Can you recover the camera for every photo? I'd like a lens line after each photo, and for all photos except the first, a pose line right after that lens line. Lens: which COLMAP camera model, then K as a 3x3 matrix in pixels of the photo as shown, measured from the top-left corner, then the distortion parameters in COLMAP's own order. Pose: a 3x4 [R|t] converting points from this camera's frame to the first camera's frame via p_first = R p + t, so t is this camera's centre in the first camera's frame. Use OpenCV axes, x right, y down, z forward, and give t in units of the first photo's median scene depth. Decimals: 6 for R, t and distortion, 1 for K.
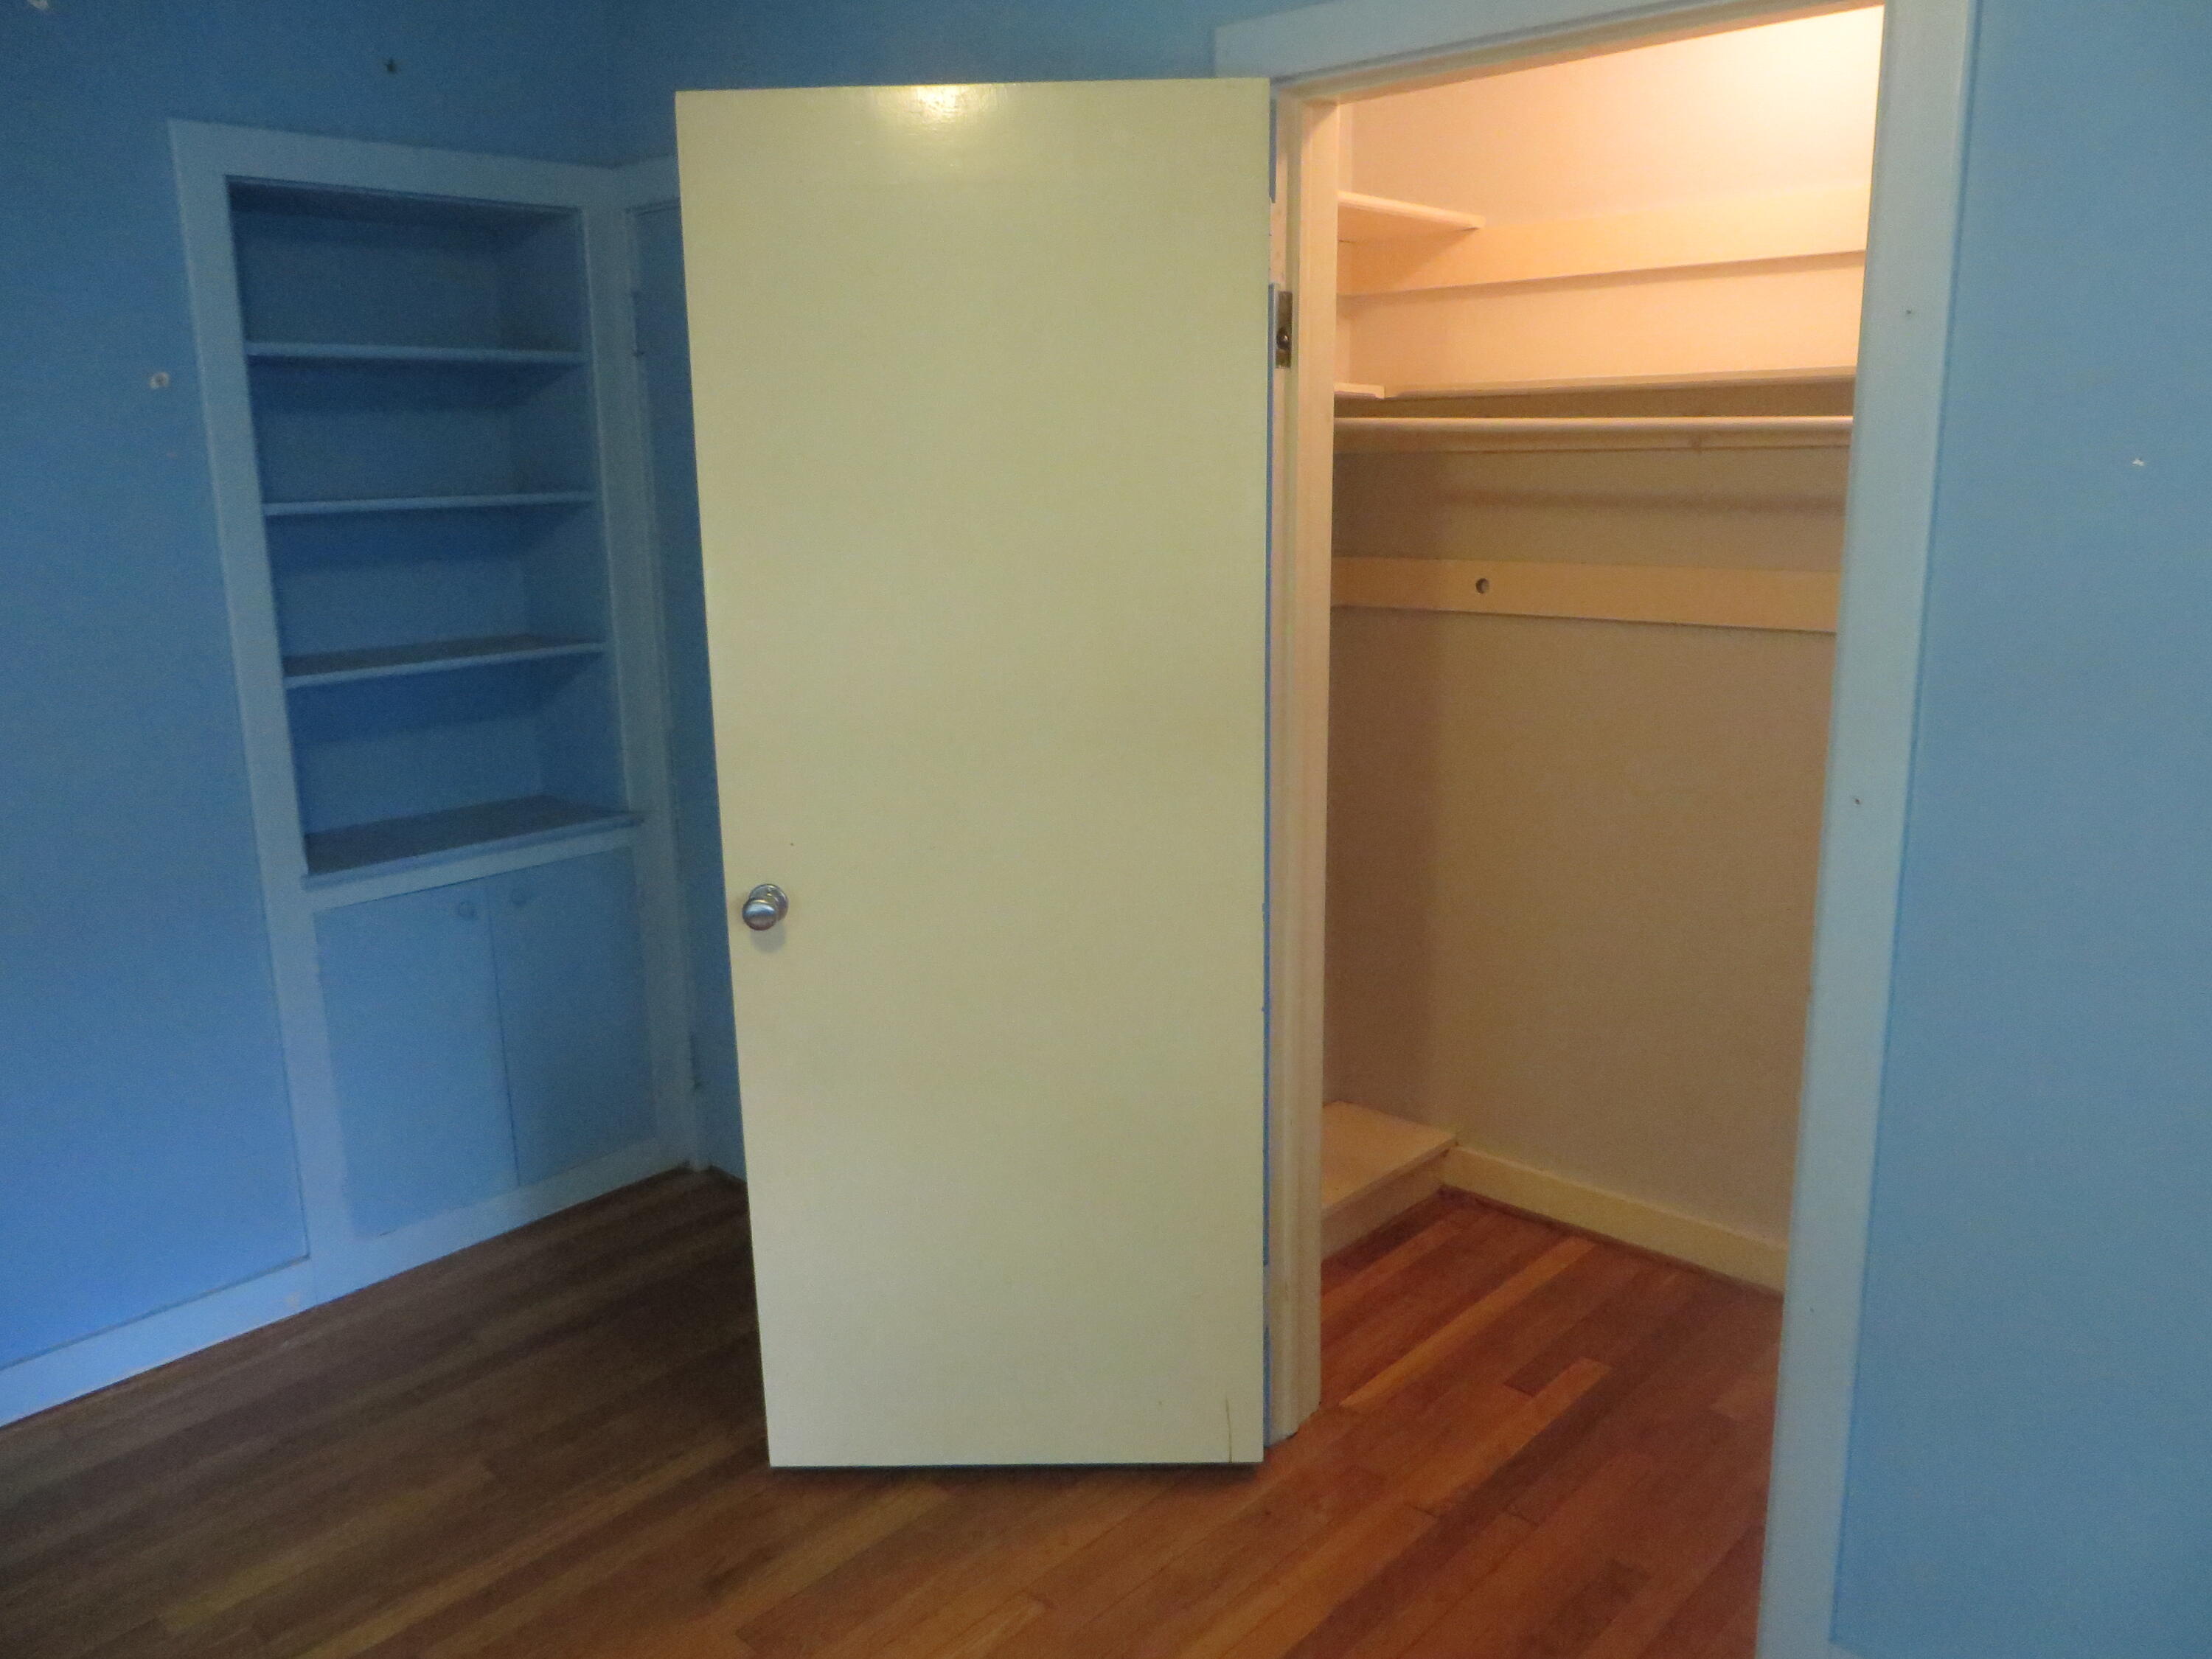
lens RADIAL K [[1643.7, 0, 1106.0], [0, 1643.7, 829.5], [0, 0, 1]] dist [-0.031438, -0.015060]
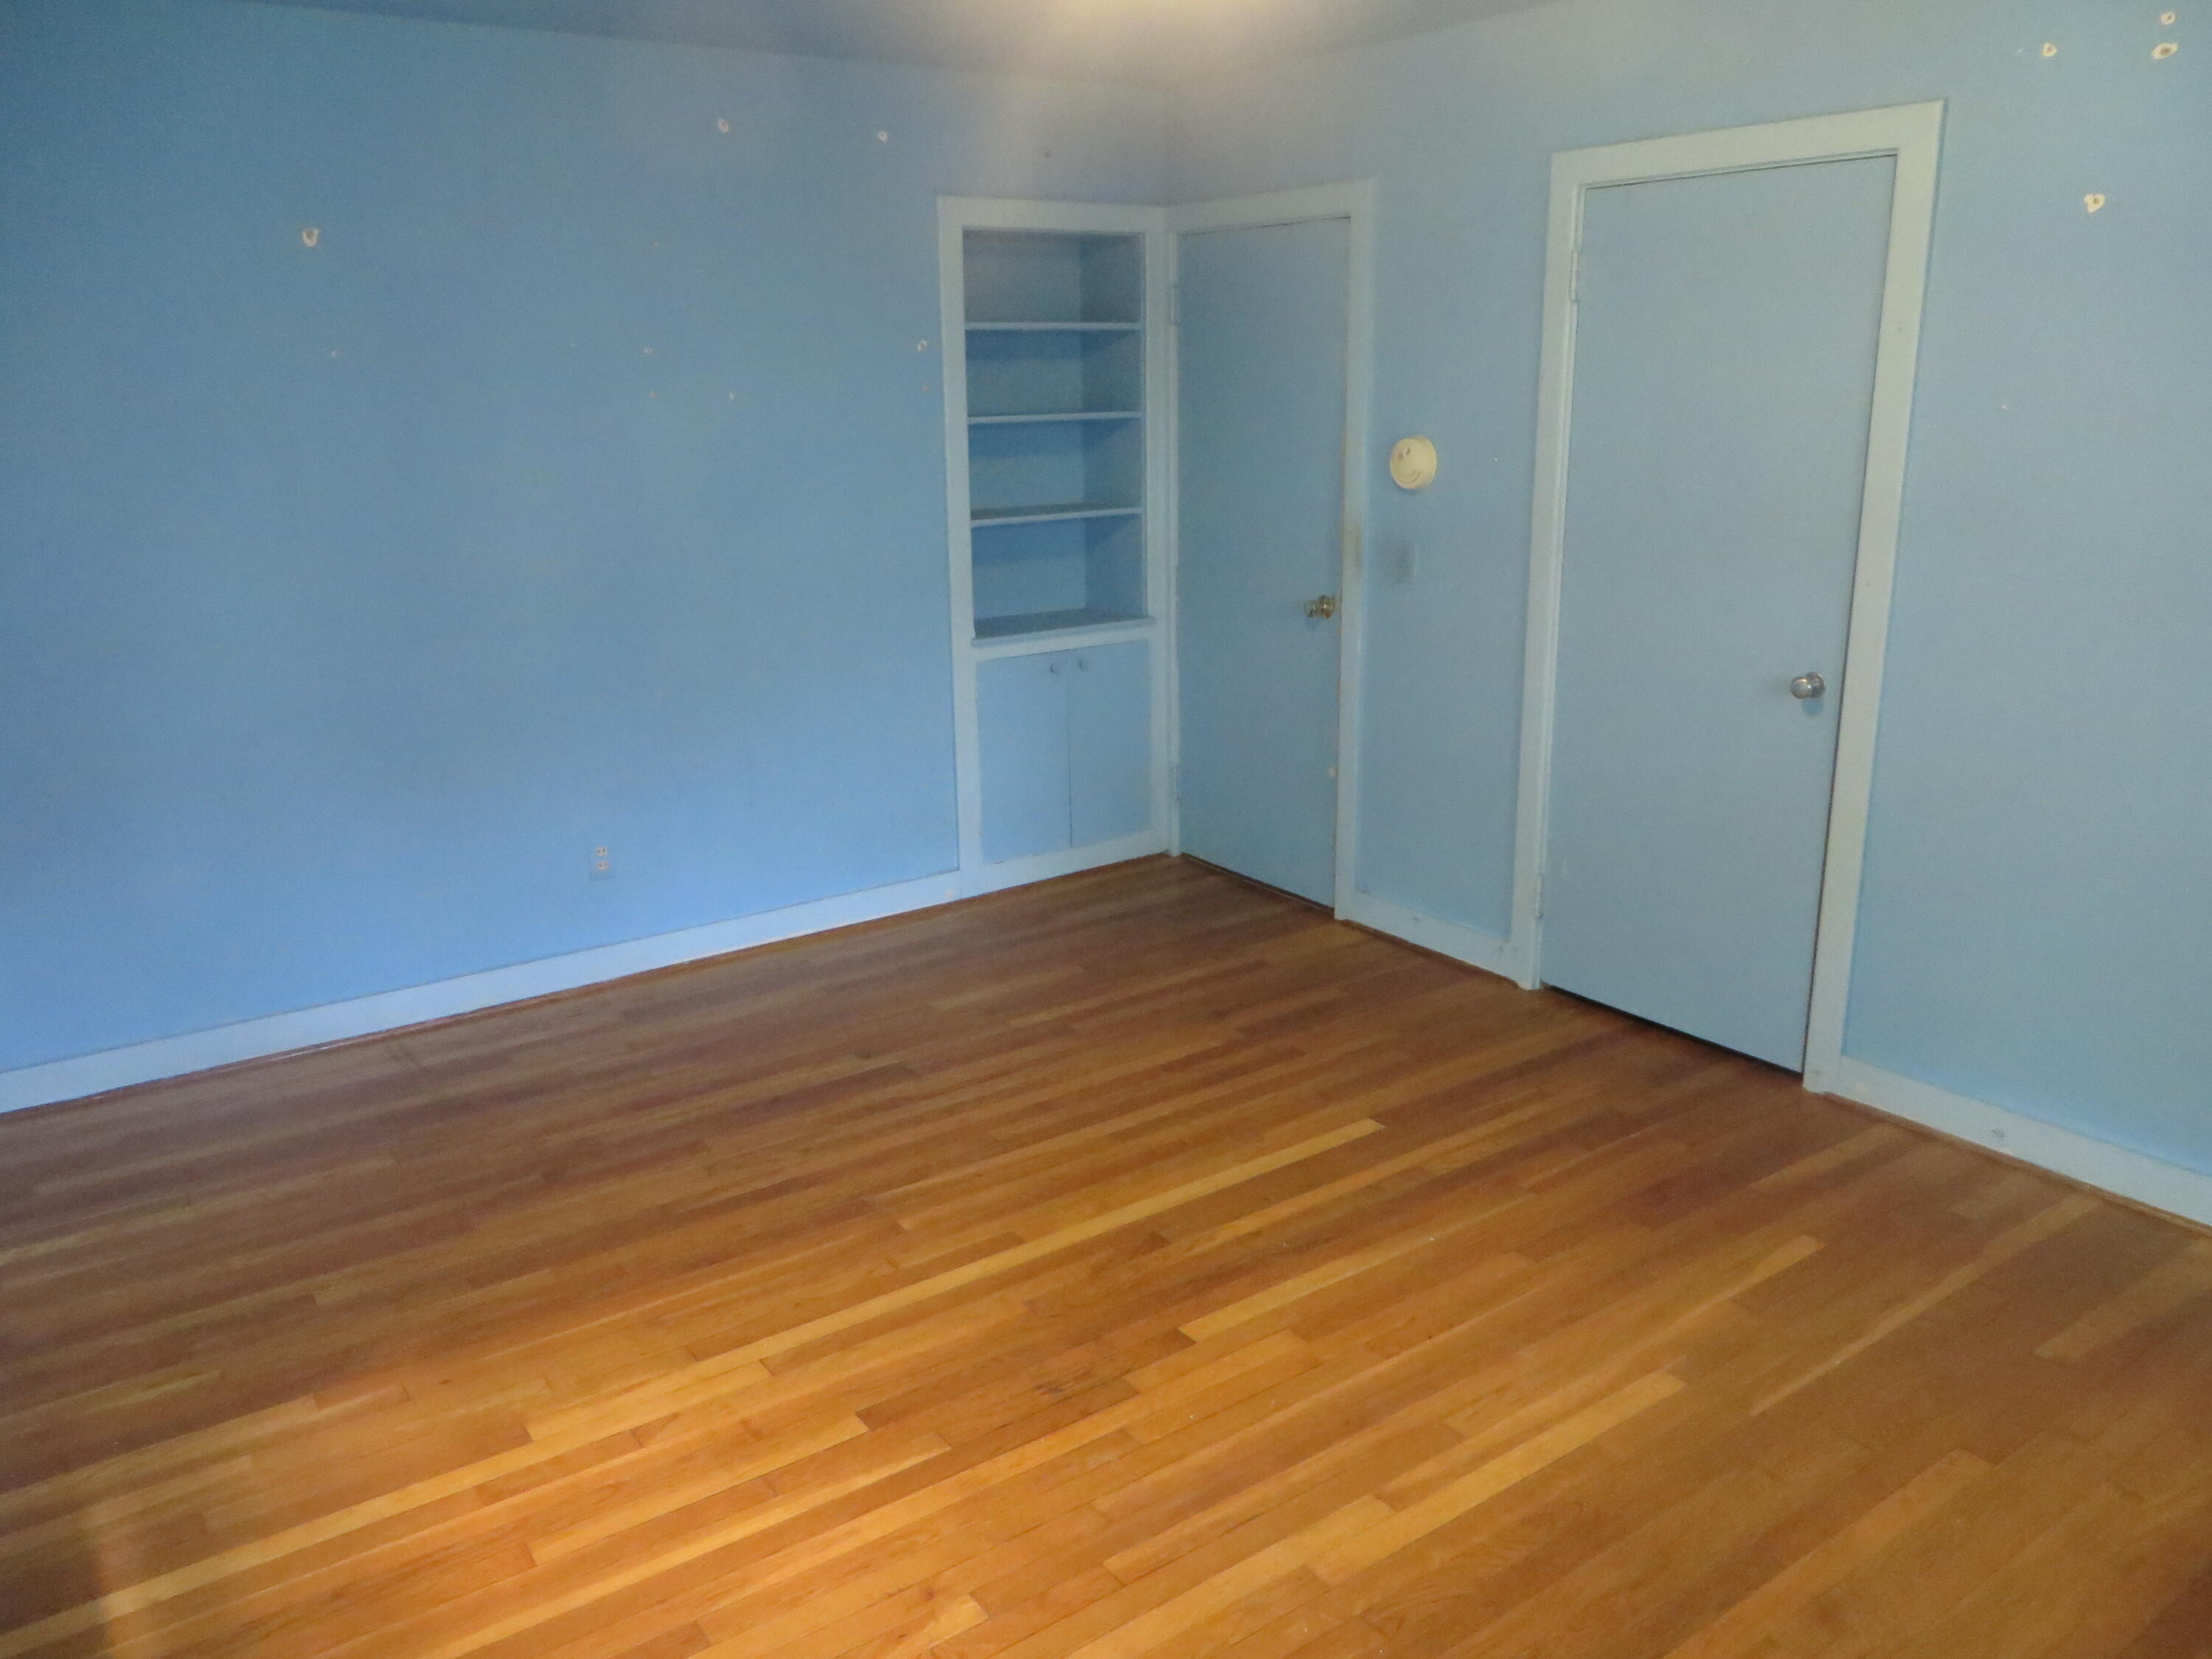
lens RADIAL K [[1643.7, 0, 1106.0], [0, 1643.7, 829.5], [0, 0, 1]] dist [-0.031438, -0.015060]
pose [[0.977350, 0.056777, -0.203869, 0.002121], [-0.046002, 0.997302, 0.057211, 0.119963], [0.206567, -0.046537, 0.977325, -0.640459]]
